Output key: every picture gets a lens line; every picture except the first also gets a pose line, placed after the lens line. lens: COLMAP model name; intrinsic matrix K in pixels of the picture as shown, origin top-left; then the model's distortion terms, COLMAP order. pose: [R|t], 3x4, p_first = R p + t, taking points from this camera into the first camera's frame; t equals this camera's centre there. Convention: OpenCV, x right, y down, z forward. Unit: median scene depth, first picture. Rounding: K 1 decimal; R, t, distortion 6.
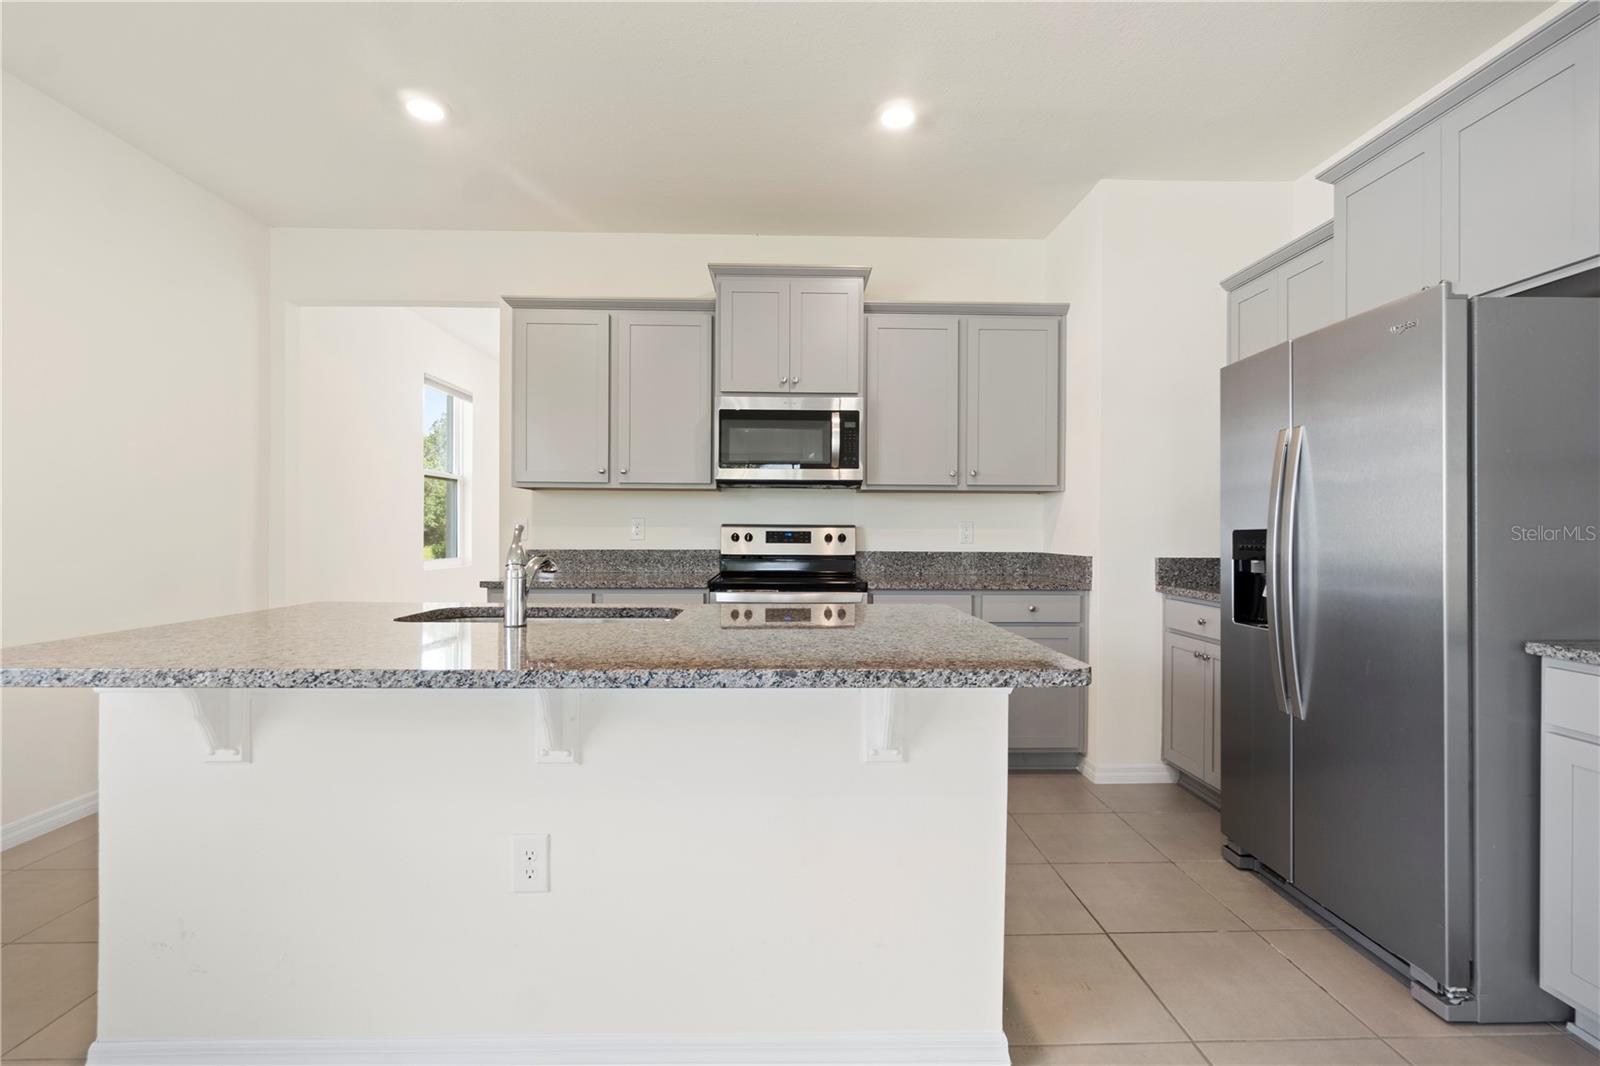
lens RADIAL K [[701.0, 0, 815.8], [0, 701.0, 550.5], [0, 0, 1]] dist [-0.002876, -0.001254]
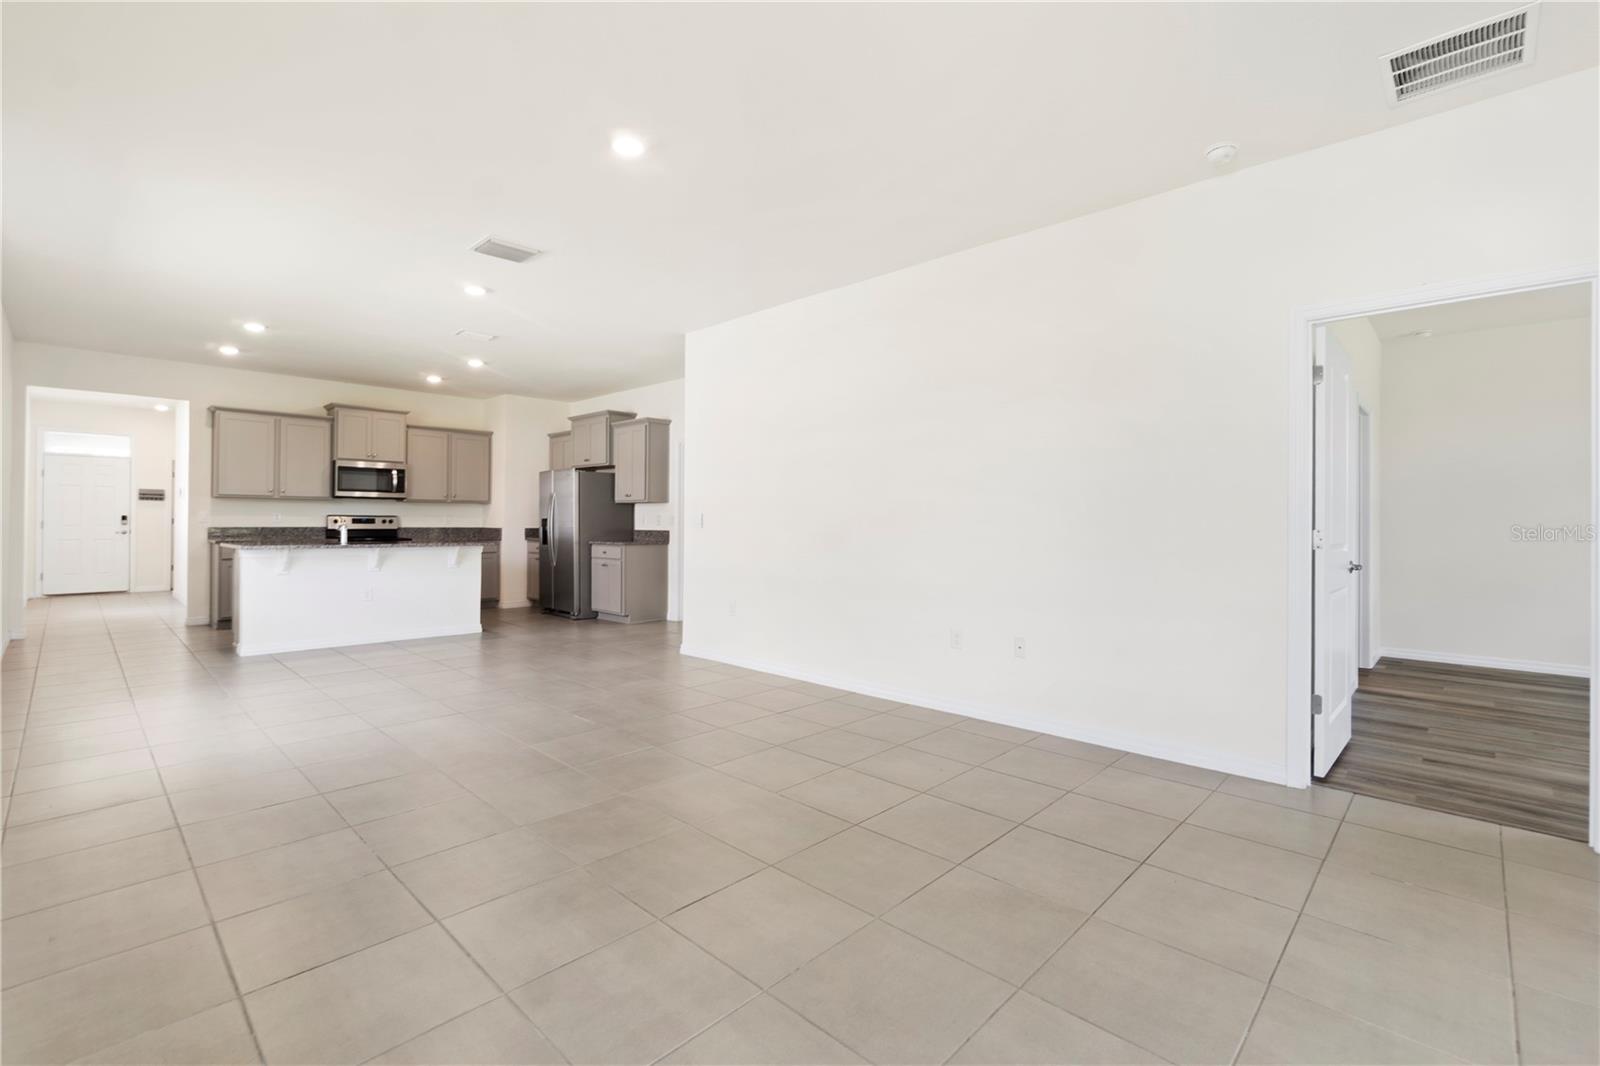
lens RADIAL K [[701.0, 0, 806.1], [0, 701.0, 517.0], [0, 0, 1]] dist [-0.002876, -0.001254]
pose [[0.710397, 0.004708, 0.703785, -0.645886], [0.014867, 0.999654, -0.021694, 0.040153], [-0.703644, 0.025875, 0.710081, -1.673585]]
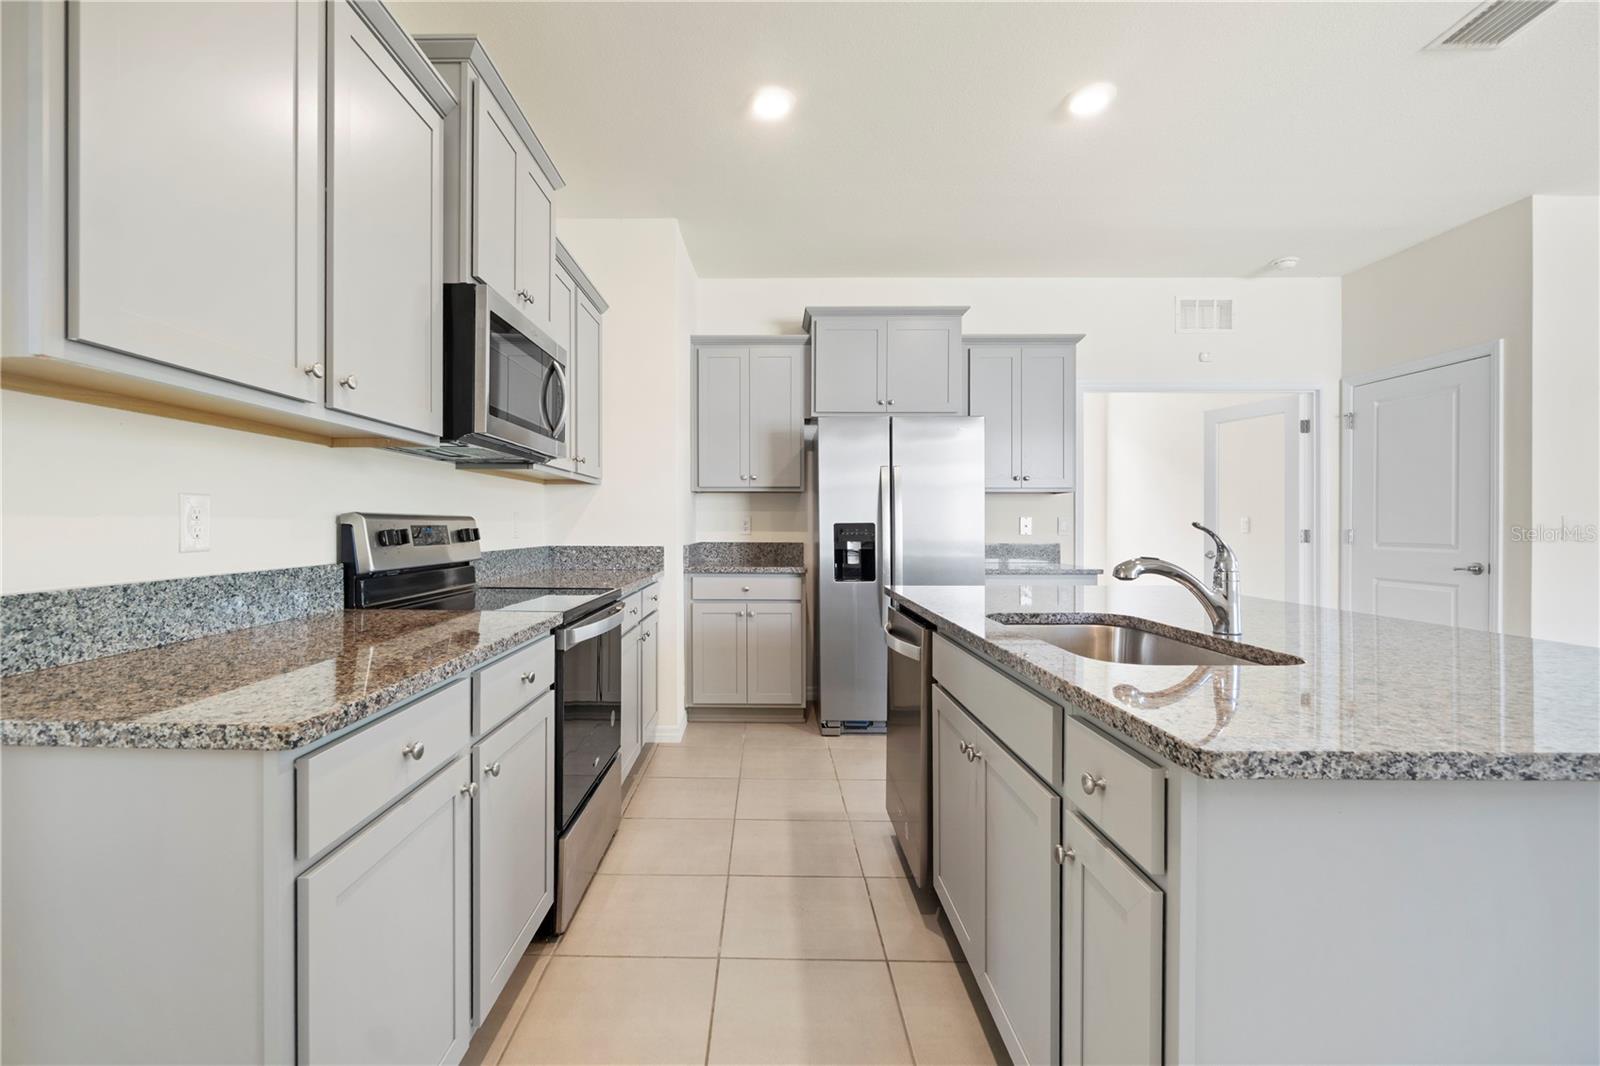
lens RADIAL K [[701.0, 0, 748.7], [0, 701.0, 523.2], [0, 0, 1]] dist [-0.002876, -0.001254]
pose [[0.053456, -0.003275, 0.998565, -0.665325], [0.024100, 0.999708, 0.001989, -0.025522], [-0.998279, 0.023959, 0.053519, 0.741230]]
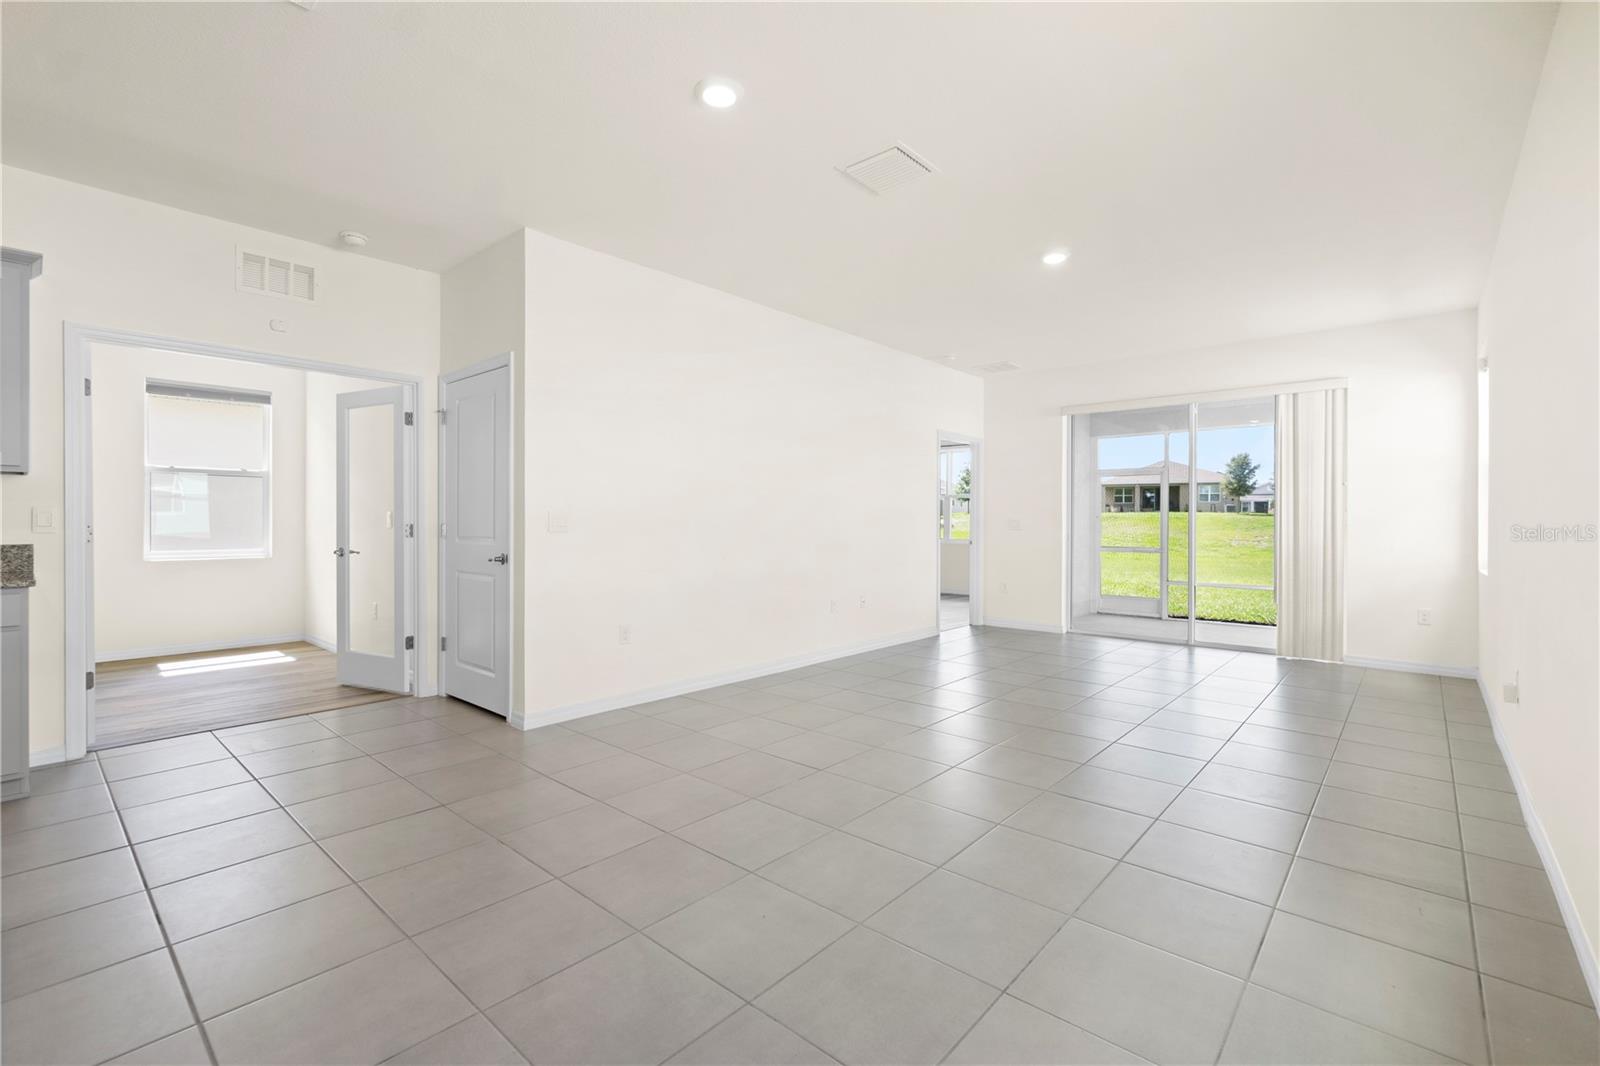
lens RADIAL K [[701.0, 0, 800.2], [0, 701.0, 520.5], [0, 0, 1]] dist [-0.002876, -0.001254]
pose [[-0.729760, -0.005546, 0.683681, -0.705469], [0.011343, 0.999731, 0.020218, -0.010379], [-0.683610, 0.022509, -0.729501, 0.232258]]
